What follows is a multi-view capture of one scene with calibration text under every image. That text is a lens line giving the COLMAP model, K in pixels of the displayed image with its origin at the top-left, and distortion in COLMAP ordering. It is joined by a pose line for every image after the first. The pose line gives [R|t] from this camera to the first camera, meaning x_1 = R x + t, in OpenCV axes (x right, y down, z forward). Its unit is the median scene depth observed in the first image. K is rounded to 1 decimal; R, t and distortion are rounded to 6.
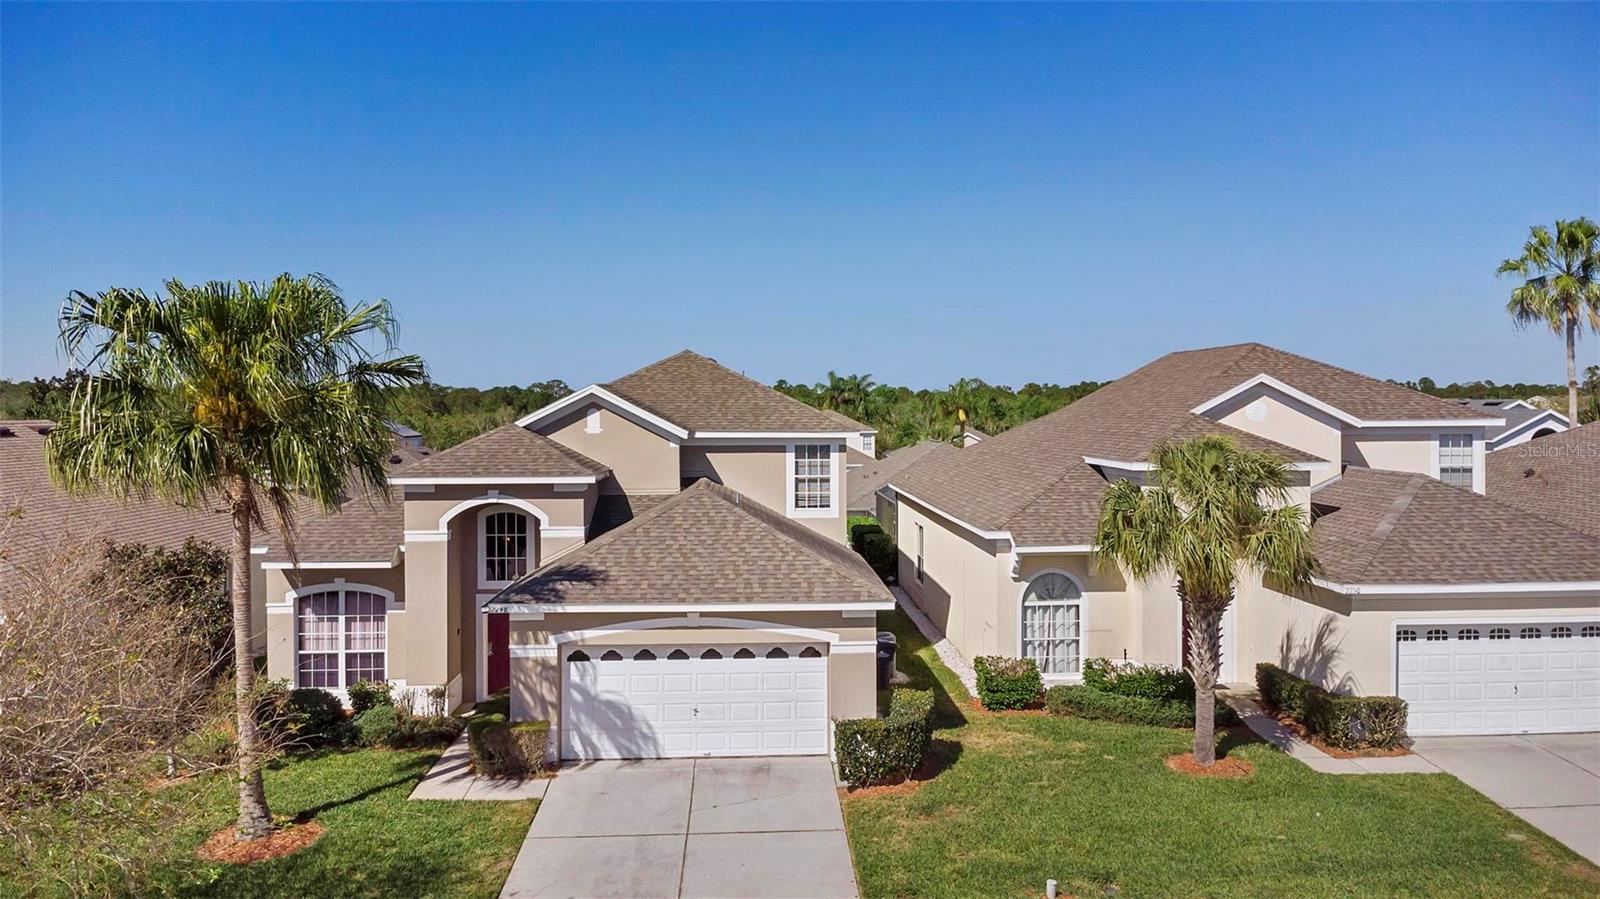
lens RADIAL K [[1171.8, 0, 803.0], [0, 1171.8, 418.2], [0, 0, 1]] dist [0.015134, -0.002549]
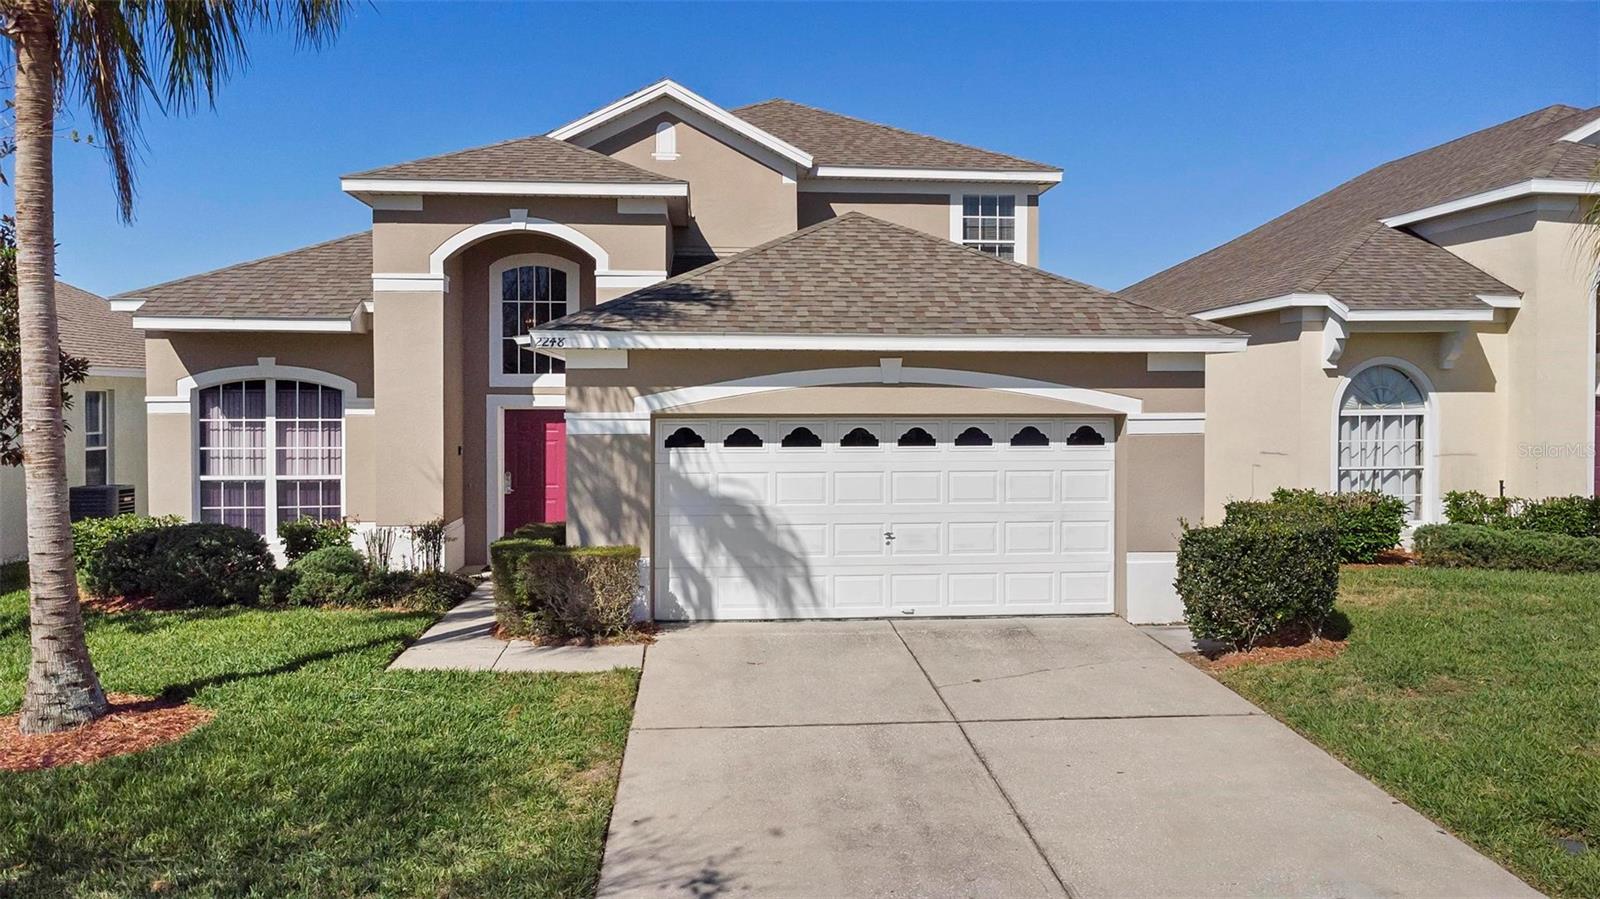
lens RADIAL K [[1171.8, 0, 803.0], [0, 1171.8, 418.2], [0, 0, 1]] dist [0.015134, -0.002549]
pose [[0.999561, 0.002399, 0.029544, -0.134962], [-0.002514, 0.999989, 0.003880, 0.170273], [-0.029534, -0.003952, 0.999556, 0.385609]]
